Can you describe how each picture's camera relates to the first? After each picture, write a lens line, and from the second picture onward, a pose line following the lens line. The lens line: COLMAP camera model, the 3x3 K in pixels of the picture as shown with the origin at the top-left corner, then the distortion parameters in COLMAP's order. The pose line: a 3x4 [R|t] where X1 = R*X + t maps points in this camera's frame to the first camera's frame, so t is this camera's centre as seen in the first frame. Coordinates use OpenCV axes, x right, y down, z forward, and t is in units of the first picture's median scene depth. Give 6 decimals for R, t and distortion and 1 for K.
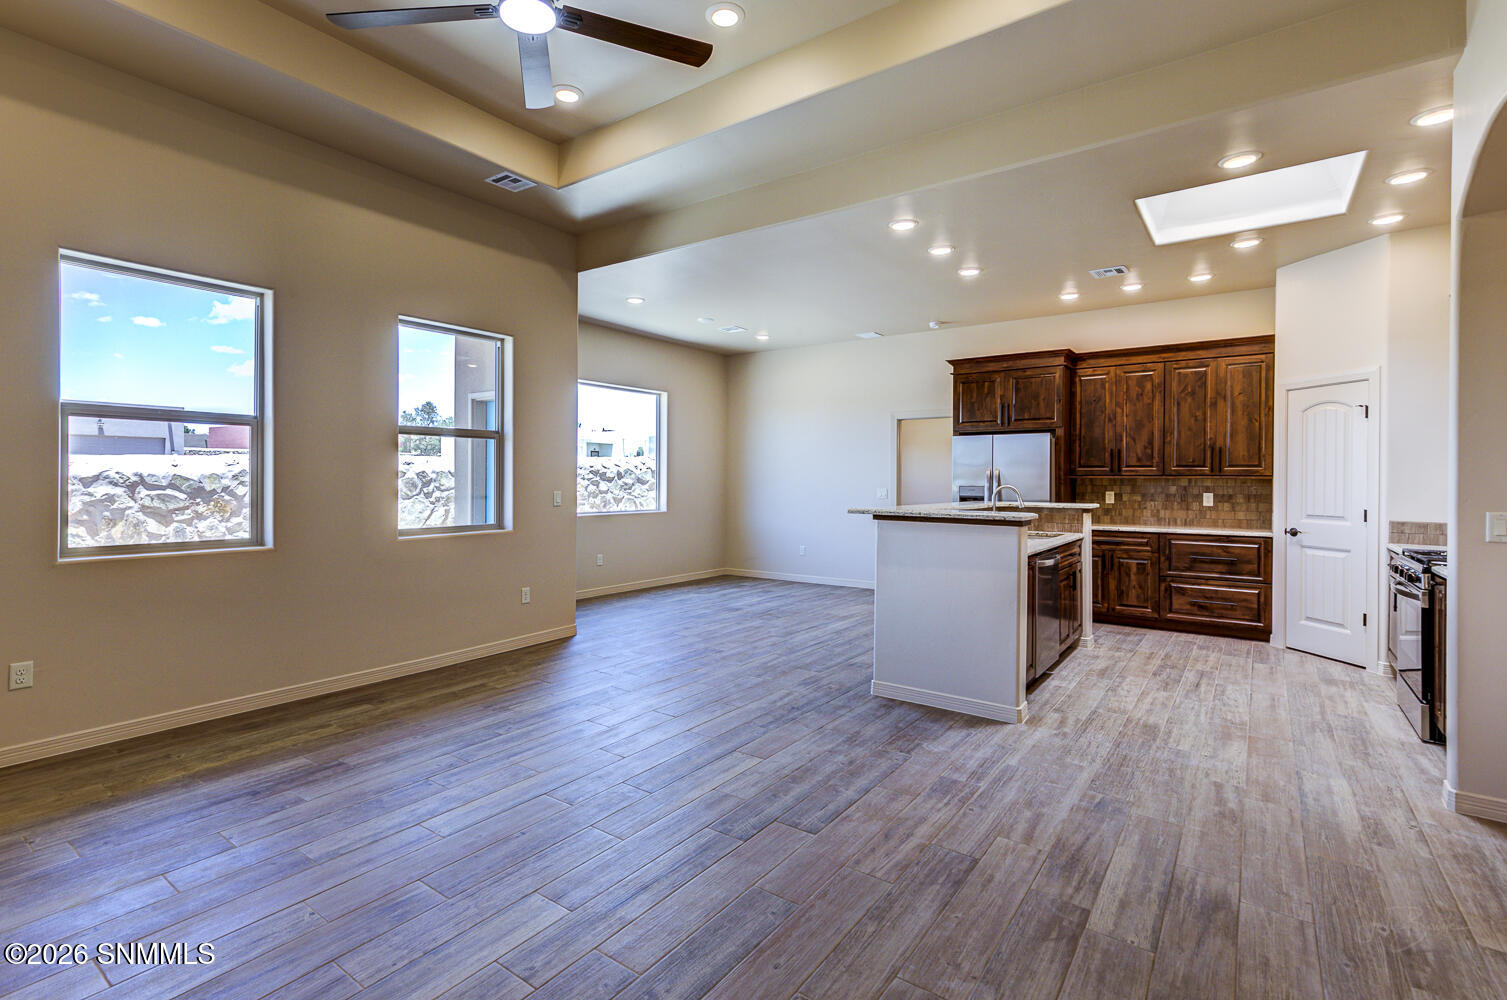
lens RADIAL K [[702.1, 0, 693.2], [0, 702.1, 480.0], [0, 0, 1]] dist [0.015212, -0.000503]
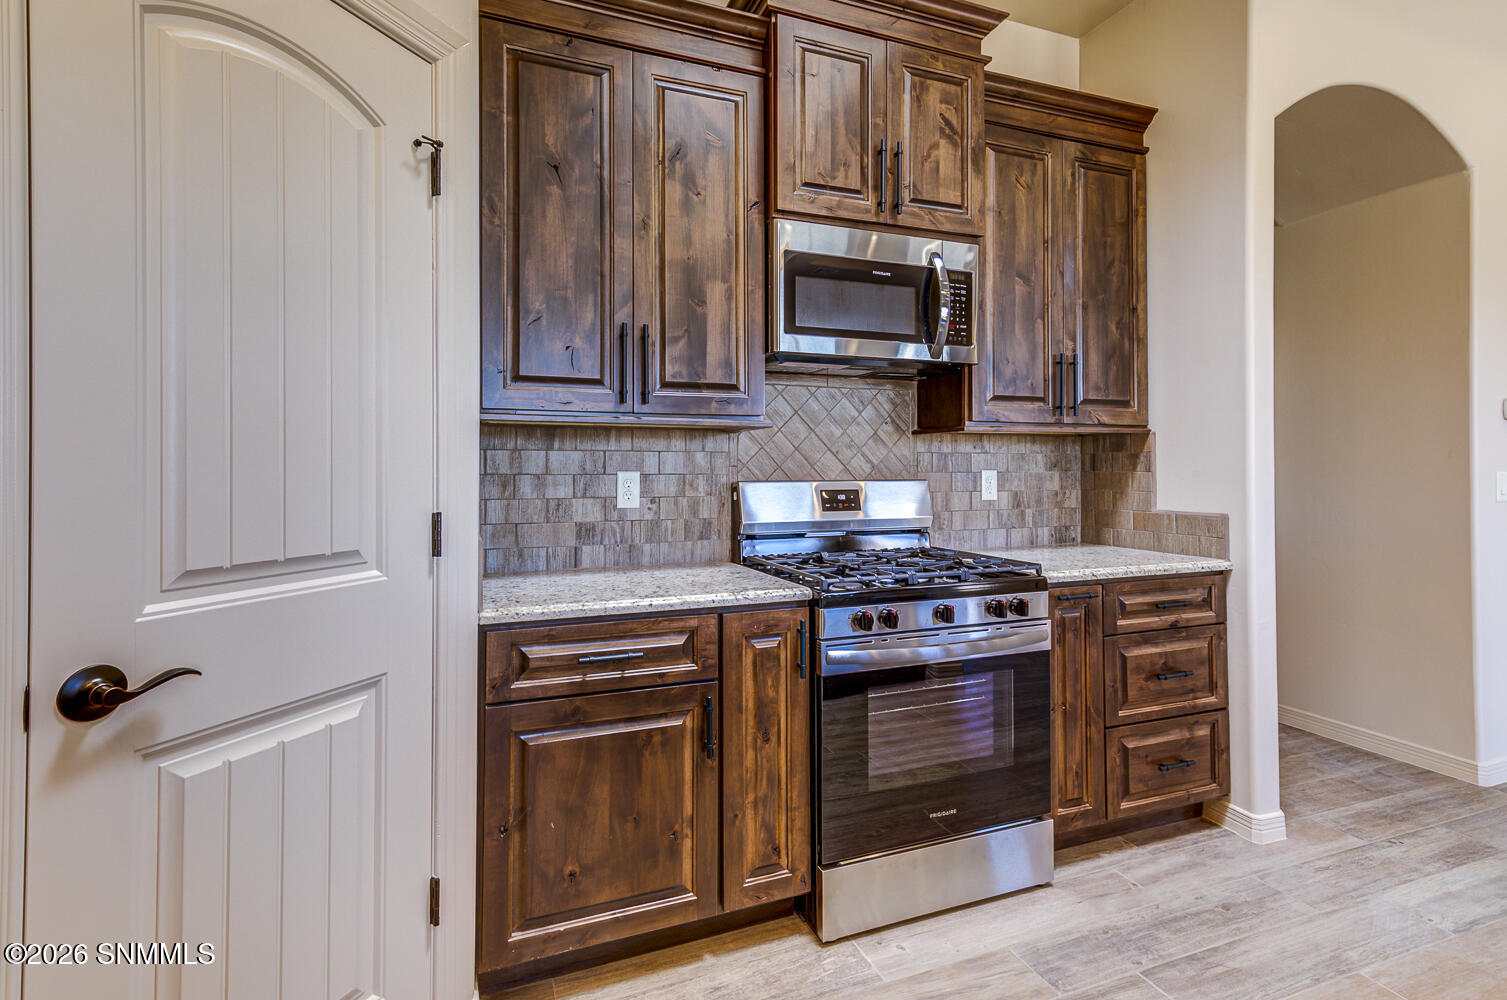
lens RADIAL K [[696.6, 0, 721.4], [0, 696.6, 460.0], [0, 0, 1]] dist [0.014443, 0.000318]
pose [[-0.859522, -0.002955, 0.511091, 0.552514], [-0.004478, 0.999988, -0.001749, 0.015868], [-0.511079, -0.003792, -0.859525, 0.931919]]
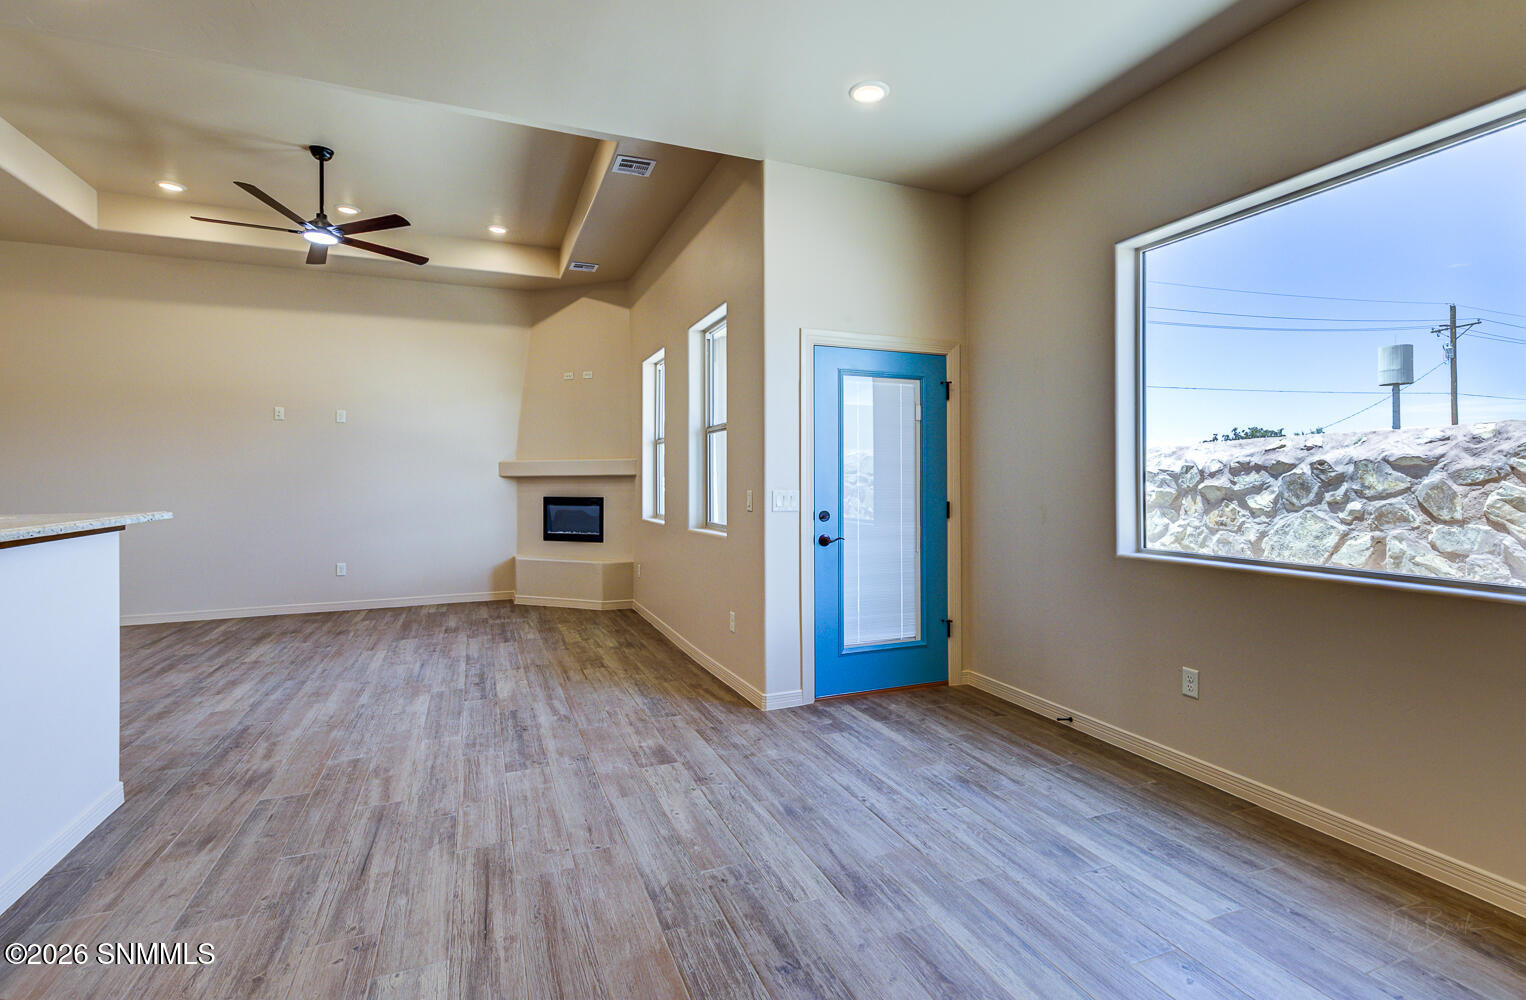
lens RADIAL K [[721.6, 0, 812.9], [0, 721.6, 478.0], [0, 0, 1]] dist [0.012276, -0.000083]
pose [[-0.439063, -0.007012, -0.898429, 0.396395], [-0.002219, 0.999975, -0.006720, 0.007469], [0.898454, -0.000957, -0.439067, 1.274261]]
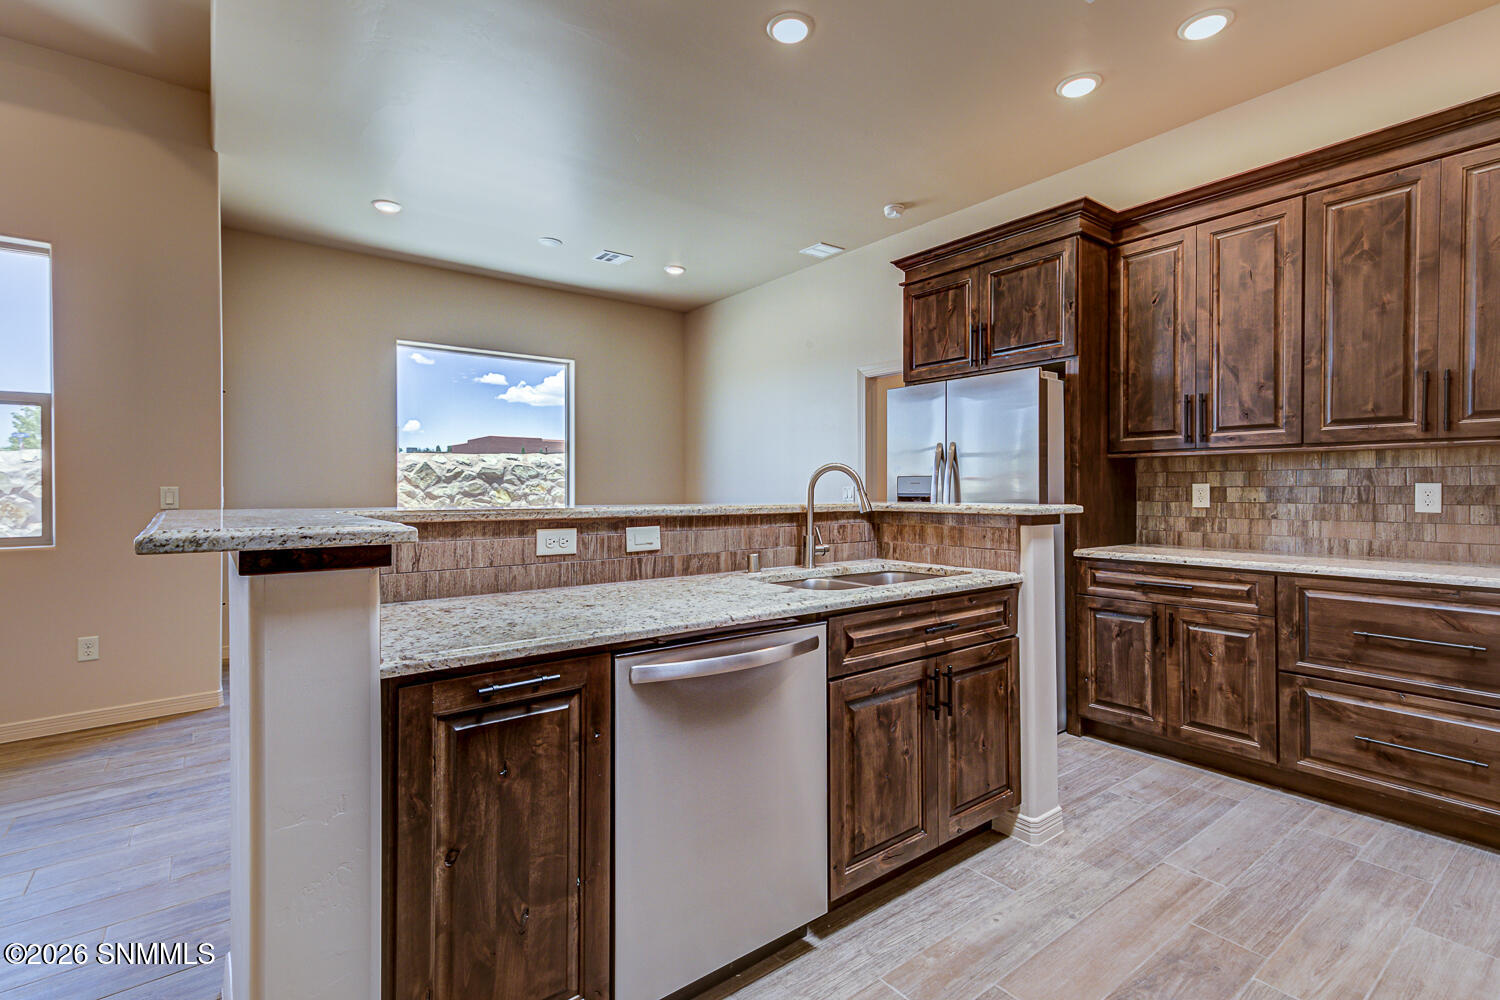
lens RADIAL K [[682.0, 0, 716.4], [0, 682.0, 490.2], [0, 0, 1]] dist [0.016427, 0.000209]
pose [[0.964917, -0.005722, -0.262494, 0.423429], [0.005922, 0.999982, -0.000031, 0.020703], [0.262489, -0.001524, 0.964934, 0.478868]]
